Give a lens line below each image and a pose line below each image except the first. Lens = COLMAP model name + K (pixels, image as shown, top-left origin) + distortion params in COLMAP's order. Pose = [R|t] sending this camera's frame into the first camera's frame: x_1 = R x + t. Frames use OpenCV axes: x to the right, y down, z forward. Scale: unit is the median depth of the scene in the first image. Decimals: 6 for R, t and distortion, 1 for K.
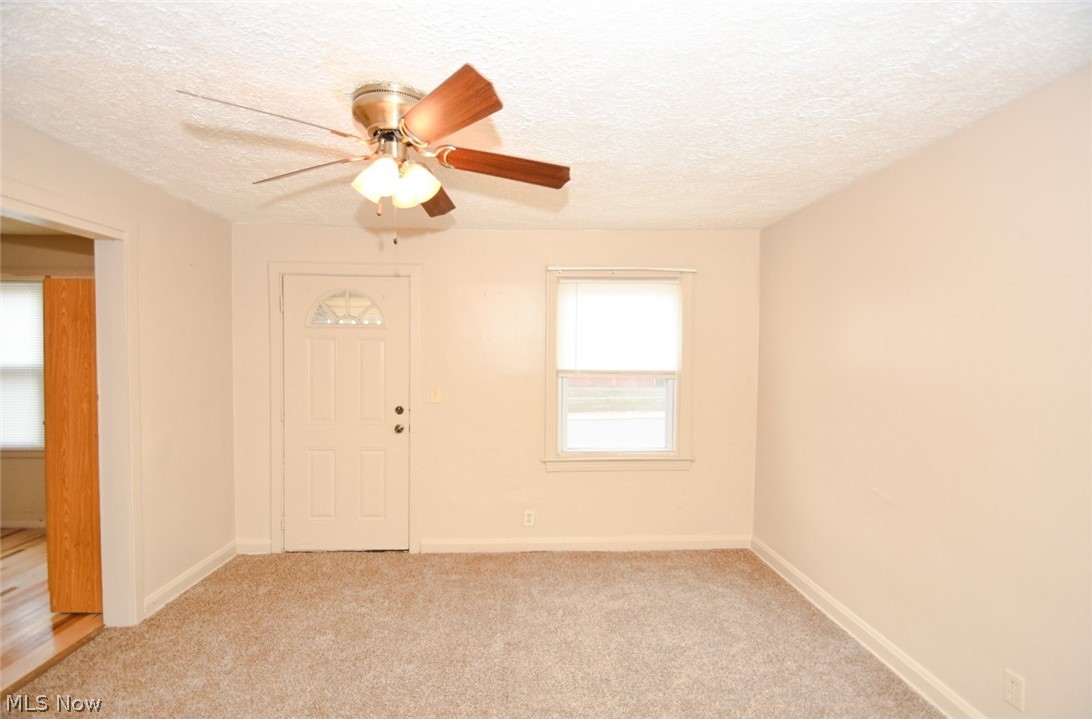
lens RADIAL K [[495.2, 0, 546.0], [0, 495.2, 359.5], [0, 0, 1]] dist [0.001479, -0.000185]
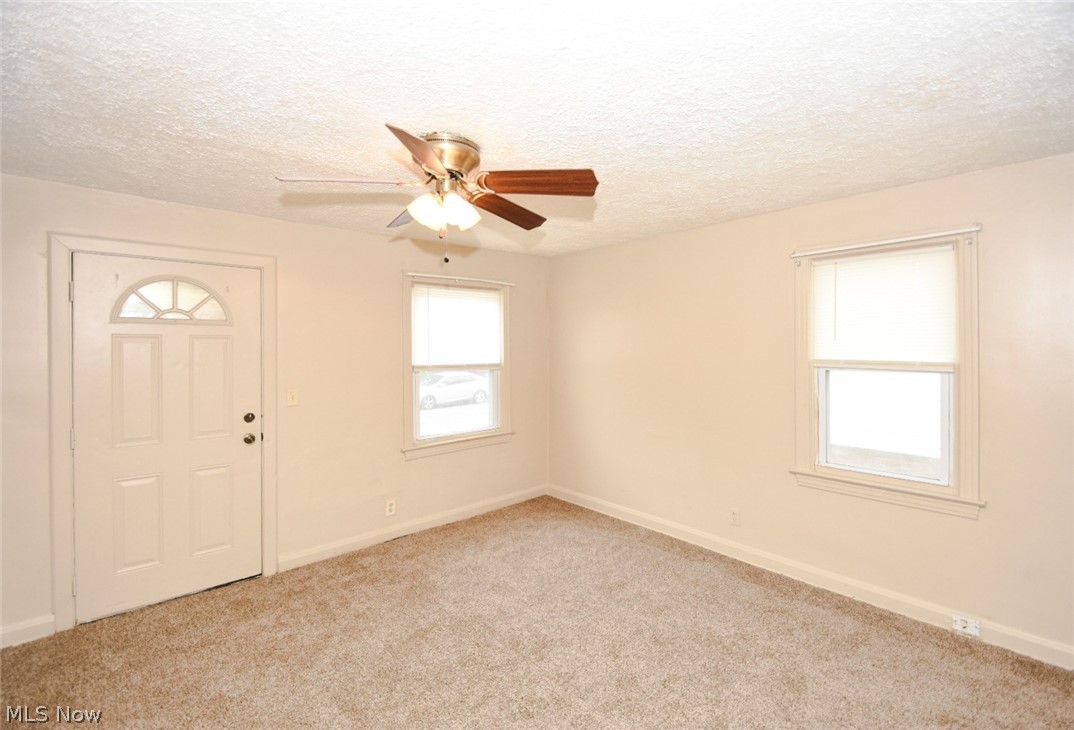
lens RADIAL K [[492.4, 0, 534.4], [0, 492.4, 346.2], [0, 0, 1]] dist [0.029338, -0.021454]
pose [[0.767885, -0.010395, 0.640504, -0.473084], [0.023481, 0.999653, -0.011928, -0.003360], [-0.640158, 0.024199, 0.767862, -0.012565]]
